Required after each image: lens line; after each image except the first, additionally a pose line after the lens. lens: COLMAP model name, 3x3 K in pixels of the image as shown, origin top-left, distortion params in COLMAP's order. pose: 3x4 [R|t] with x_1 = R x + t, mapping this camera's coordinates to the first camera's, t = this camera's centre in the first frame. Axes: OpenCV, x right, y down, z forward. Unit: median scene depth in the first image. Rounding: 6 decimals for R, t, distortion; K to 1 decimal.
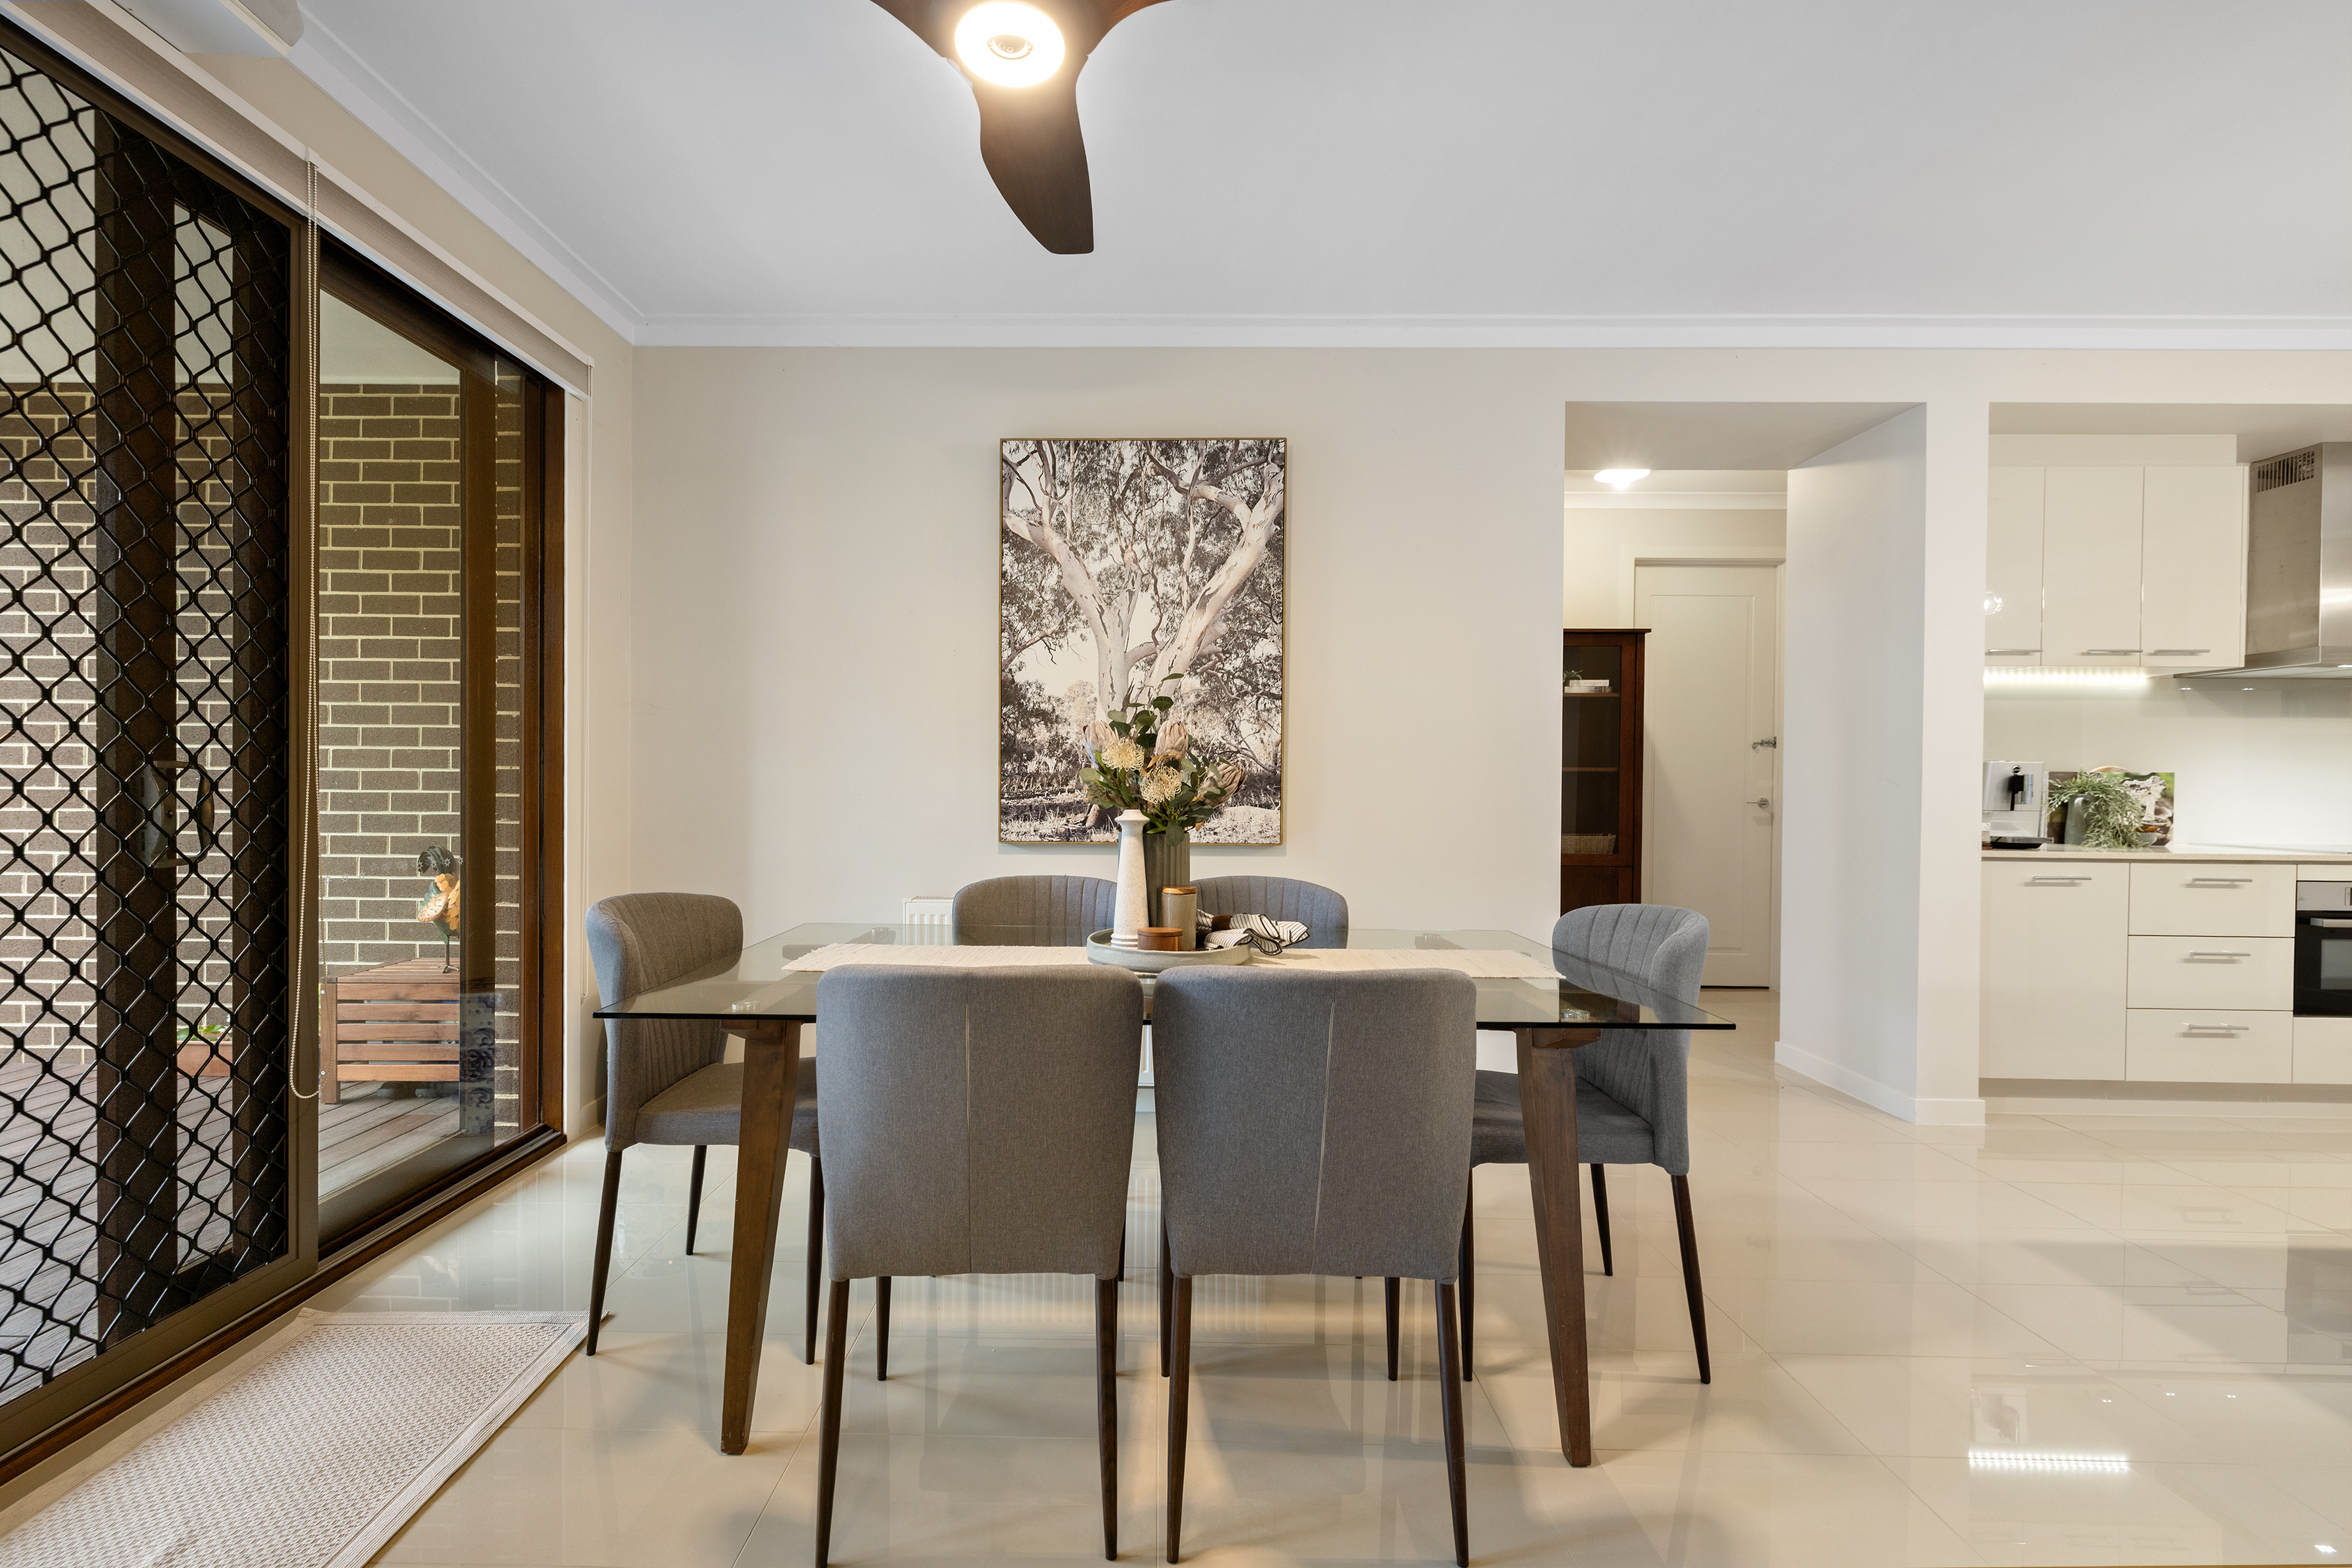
lens RADIAL K [[1017.3, 0, 1138.3], [0, 1017.3, 787.2], [0, 0, 1]] dist [-0.002885, -0.000302]
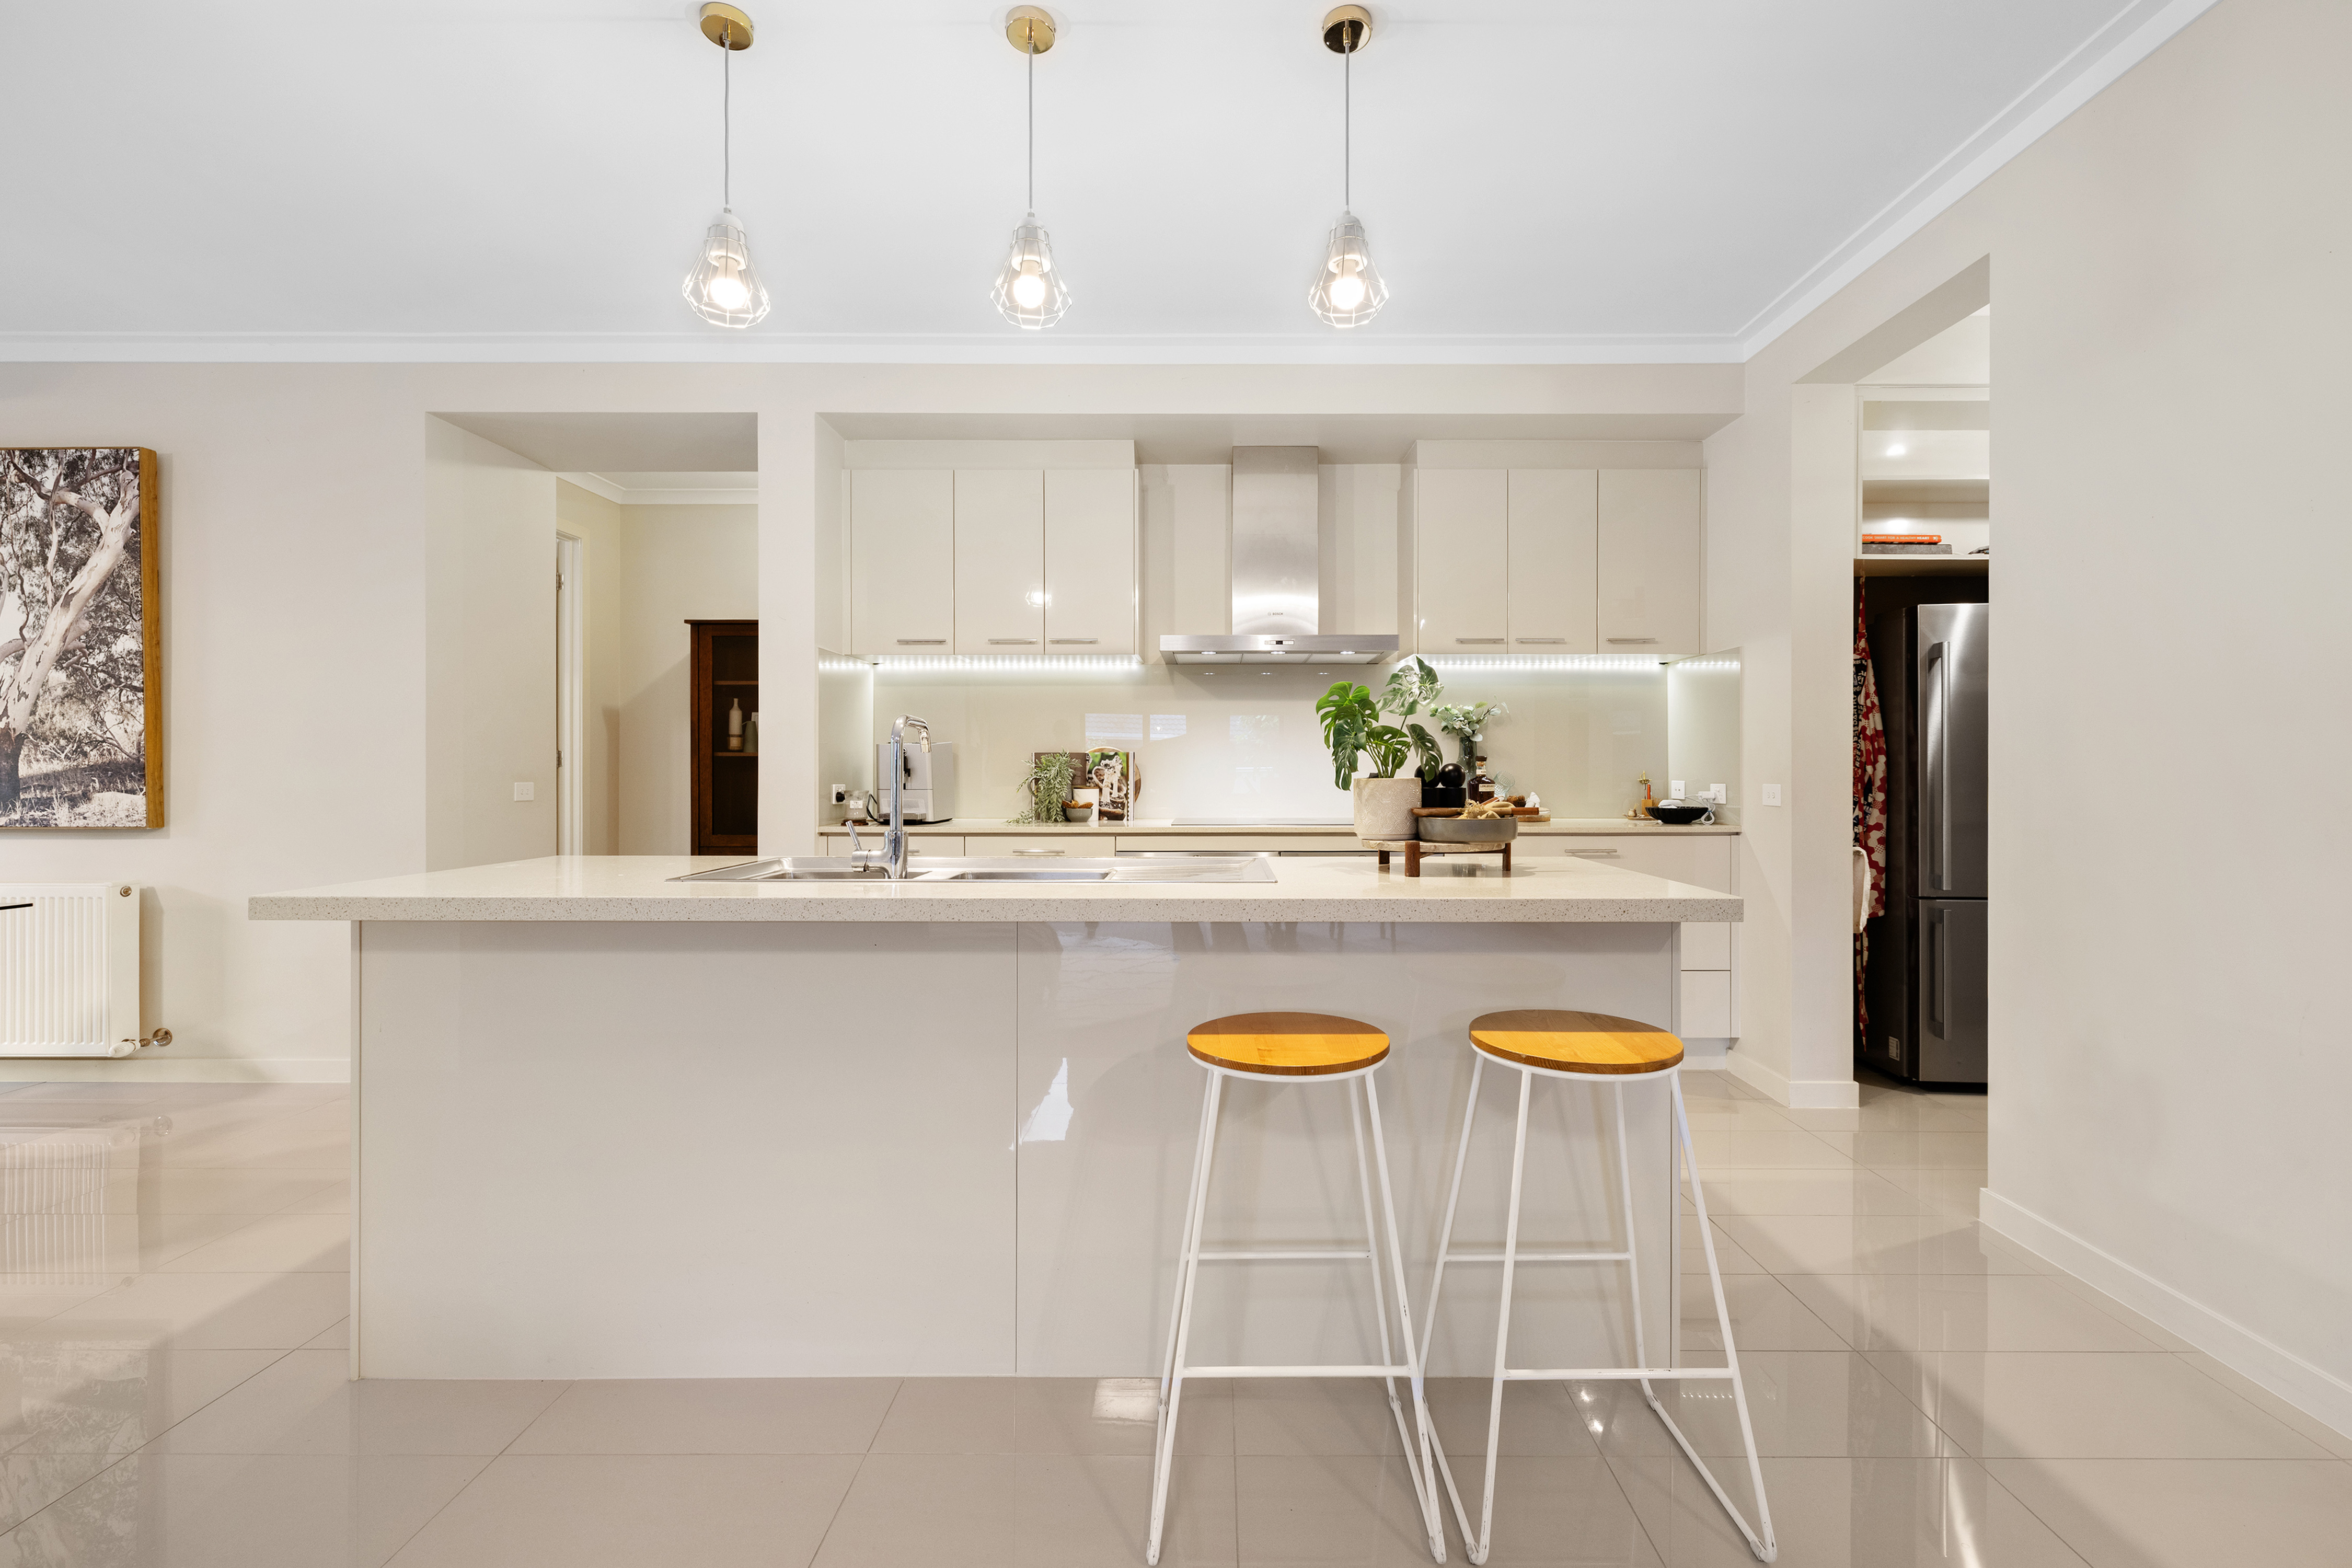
lens RADIAL K [[1019.7, 0, 1183.4], [0, 1019.7, 768.6], [0, 0, 1]] dist [0.004298, 0.000024]
pose [[0.999857, -0.009601, 0.013894, 1.215486], [0.009792, 0.999858, -0.013747, 0.019711], [-0.013760, 0.013881, 0.999809, -0.086593]]
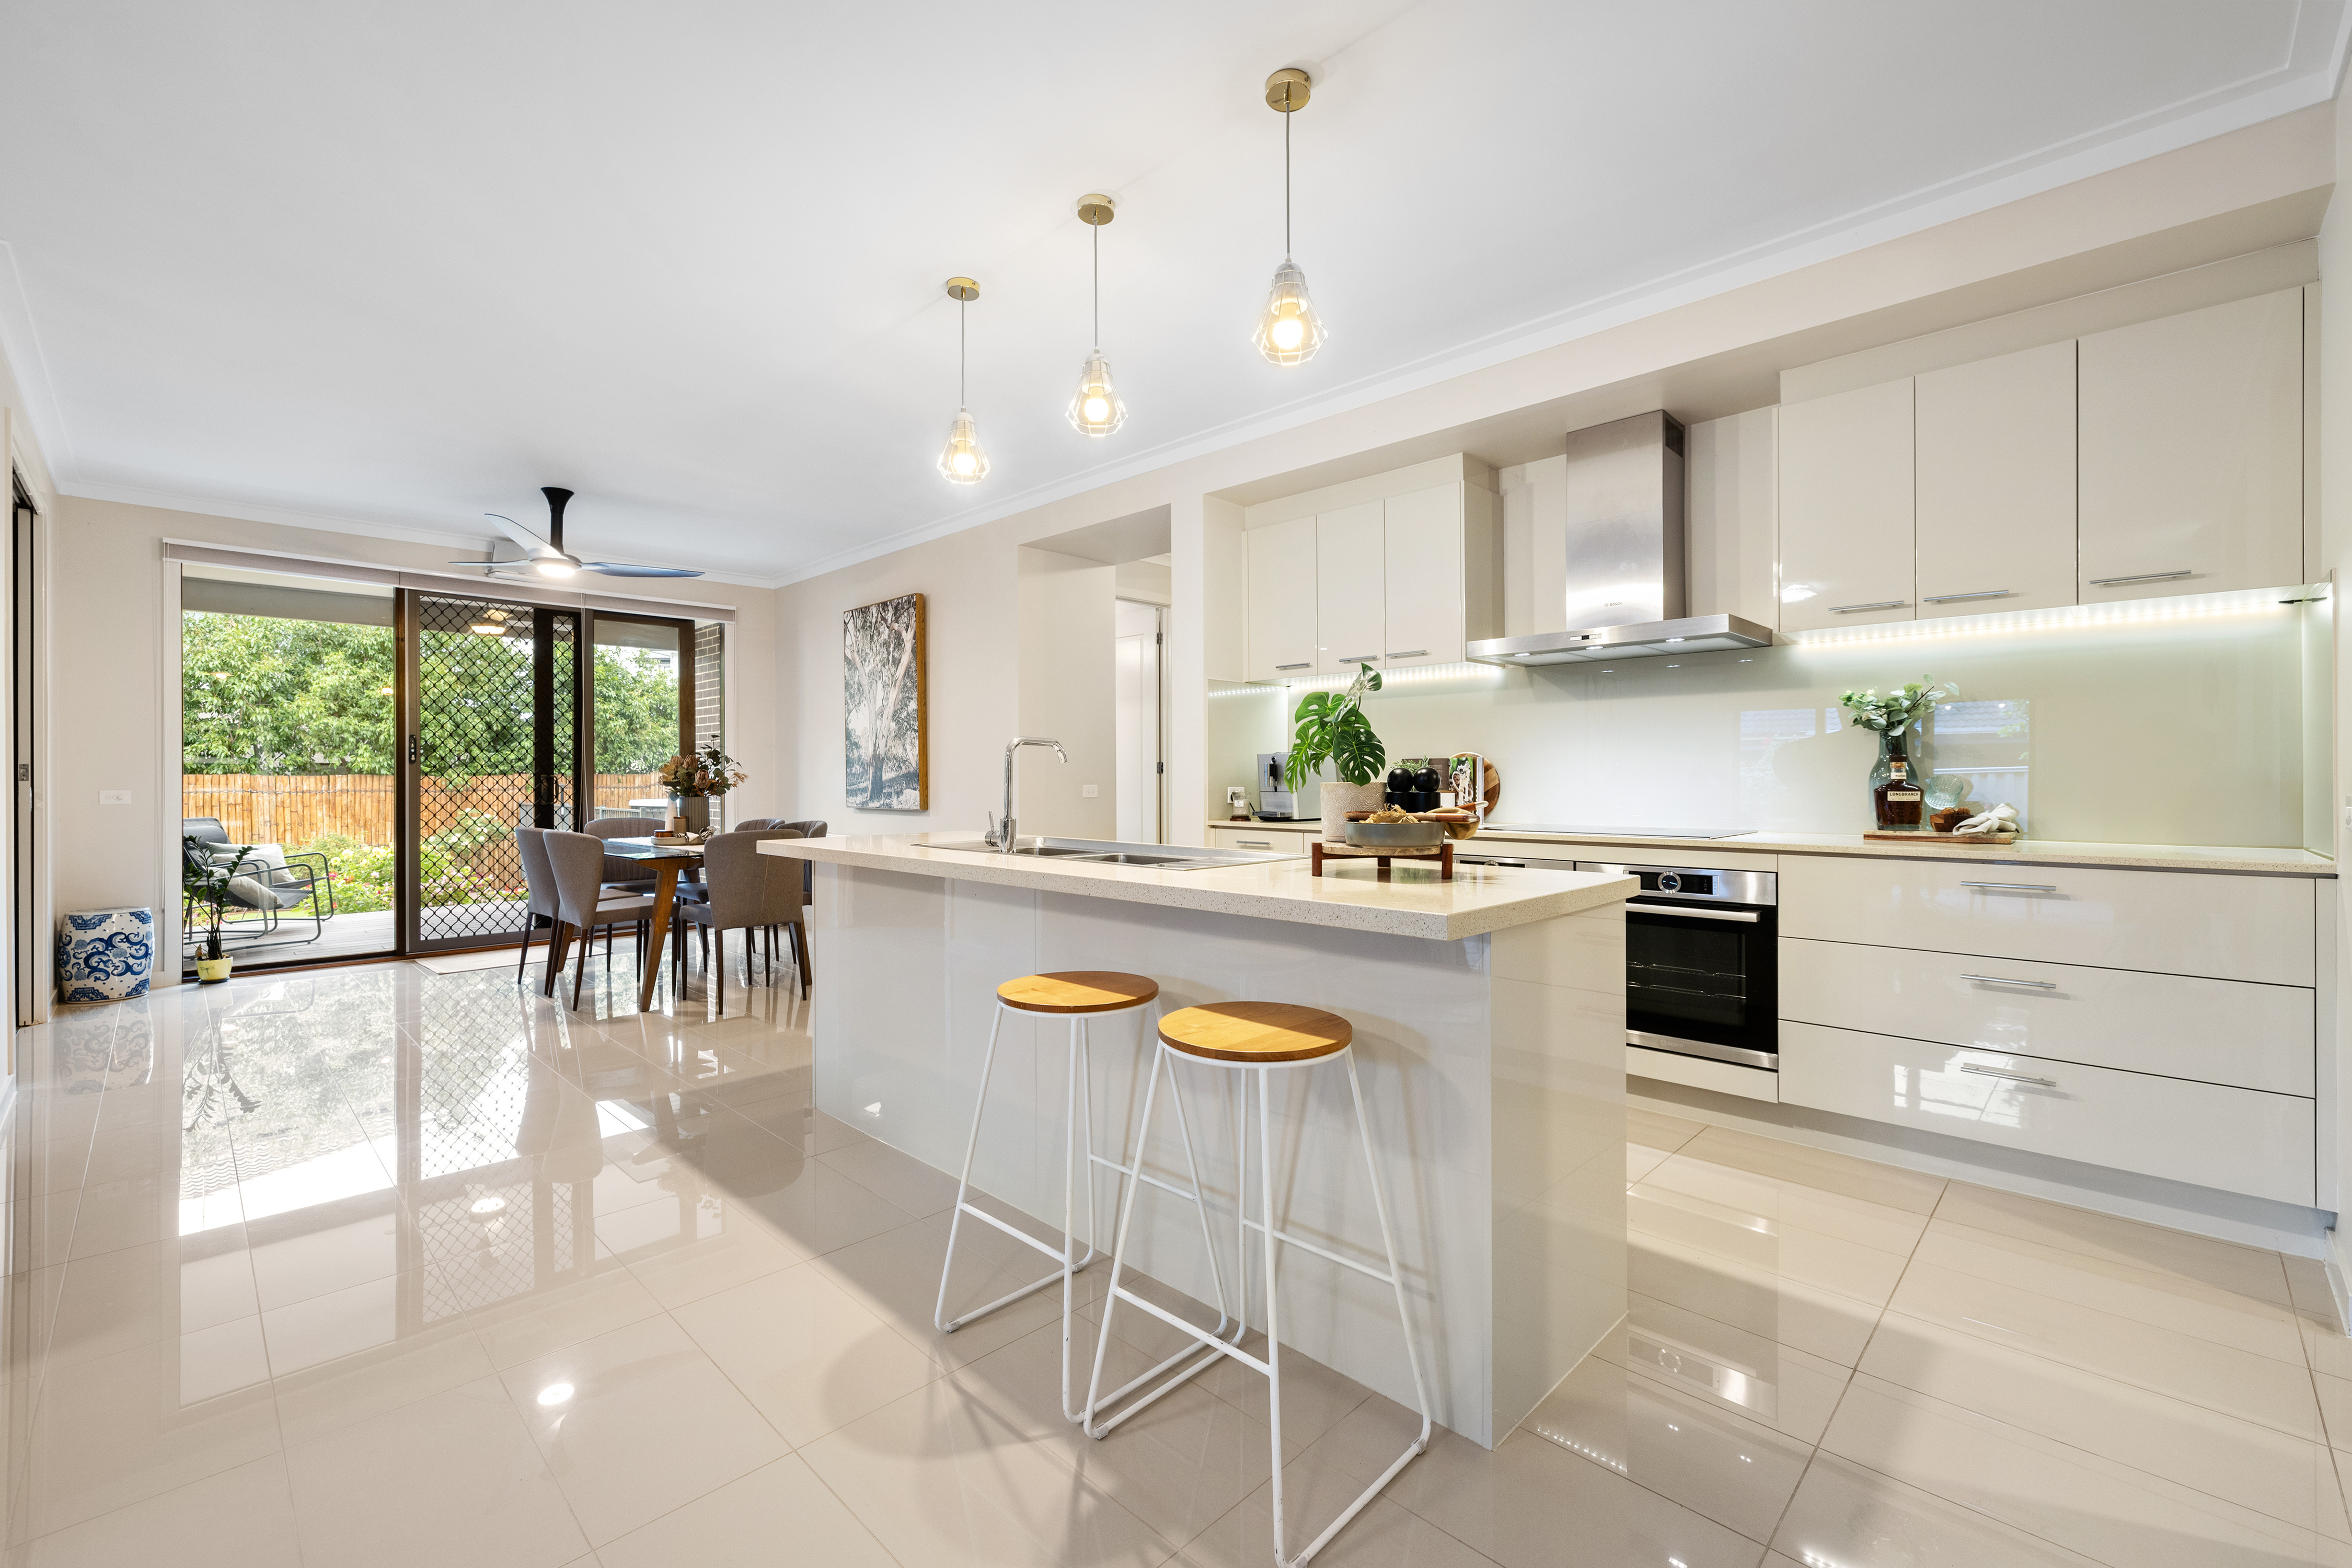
lens RADIAL K [[982.2, 0, 1179.5], [0, 982.2, 777.6], [0, 0, 1]] dist [0.016791, -0.000022]
pose [[0.729401, -0.011102, -0.683997, 1.728482], [0.001303, 0.999889, -0.014839, 0.024835], [0.684085, 0.009932, 0.729334, 0.011383]]
